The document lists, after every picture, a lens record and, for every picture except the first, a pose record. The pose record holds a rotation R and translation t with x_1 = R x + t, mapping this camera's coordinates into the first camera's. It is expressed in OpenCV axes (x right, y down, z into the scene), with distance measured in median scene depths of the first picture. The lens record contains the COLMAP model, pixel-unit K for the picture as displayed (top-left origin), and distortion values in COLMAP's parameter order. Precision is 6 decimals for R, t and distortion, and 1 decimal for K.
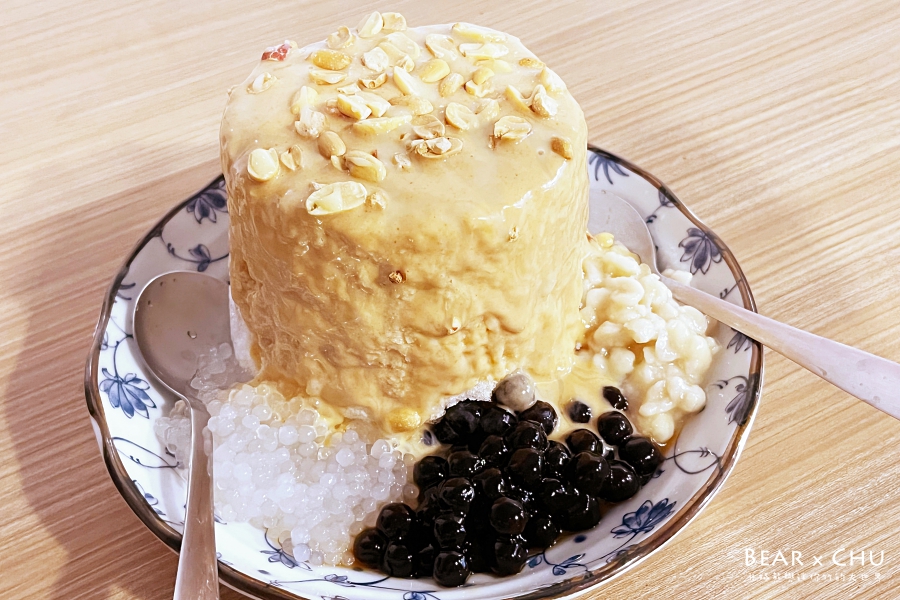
lens RADIAL K [[1160.8, 0, 450.0], [0, 1160.8, 300.0], [0, 0, 1]] dist [0.148349, -0.636417]
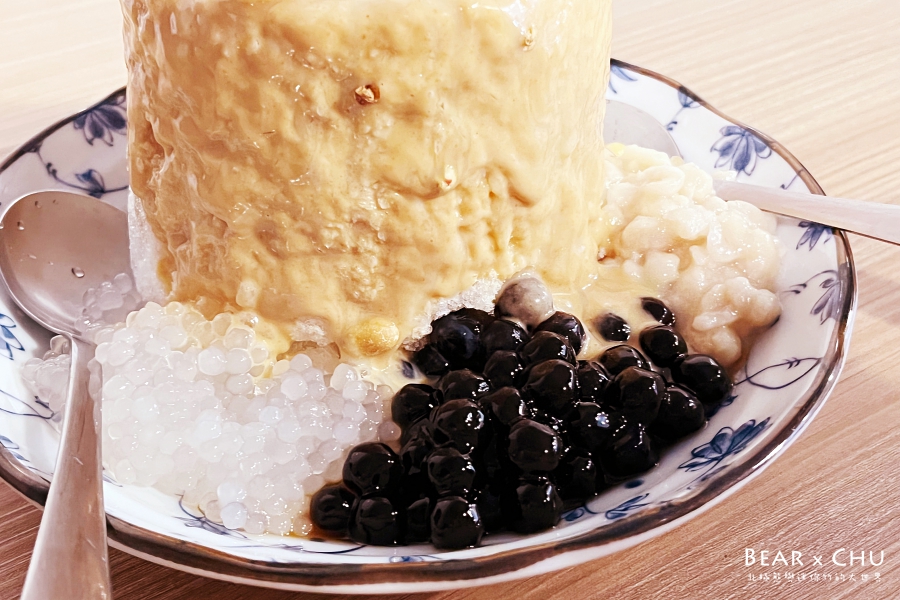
lens RADIAL K [[1160.8, 0, 450.0], [0, 1160.8, 300.0], [0, 0, 1]] dist [0.148349, -0.636417]
pose [[0.997071, -0.028497, 0.070968, -0.044224], [0.038279, 0.989335, -0.140539, 0.183652], [-0.066207, 0.142844, 0.987528, 0.289148]]
